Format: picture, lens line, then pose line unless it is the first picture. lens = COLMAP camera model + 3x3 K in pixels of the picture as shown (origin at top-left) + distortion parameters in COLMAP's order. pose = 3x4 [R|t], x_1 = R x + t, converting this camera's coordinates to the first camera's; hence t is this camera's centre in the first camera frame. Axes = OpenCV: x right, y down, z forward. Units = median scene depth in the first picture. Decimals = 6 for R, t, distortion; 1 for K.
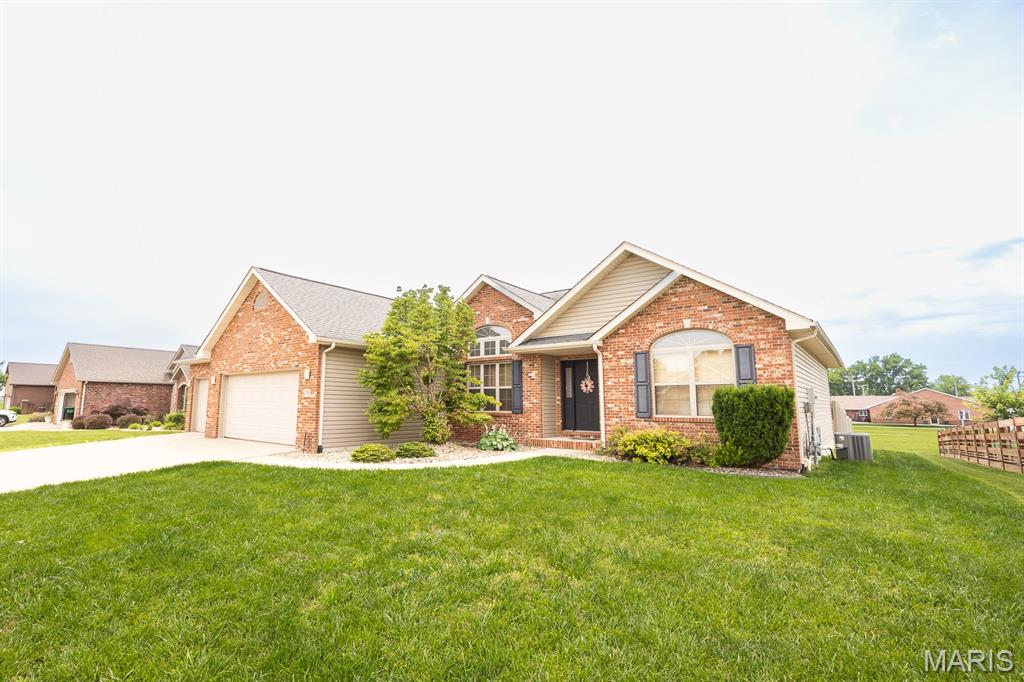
lens RADIAL K [[410.6, 0, 514.2], [0, 410.6, 334.8], [0, 0, 1]] dist [0.000729, 0.000088]
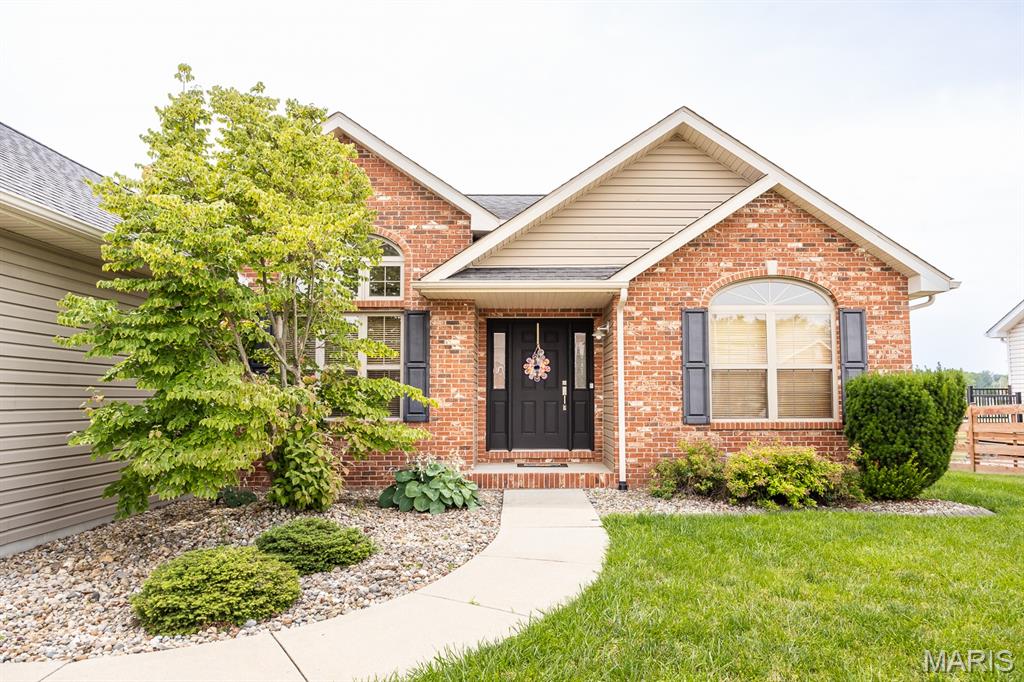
lens RADIAL K [[584.9, 0, 514.0], [0, 584.9, 338.0], [0, 0, 1]] dist [0.001115, 0.000173]
pose [[0.819982, 0.050139, 0.570190, -0.356114], [-0.087991, 0.995357, 0.039013, 0.071172], [-0.565586, -0.082162, 0.820586, 0.474103]]
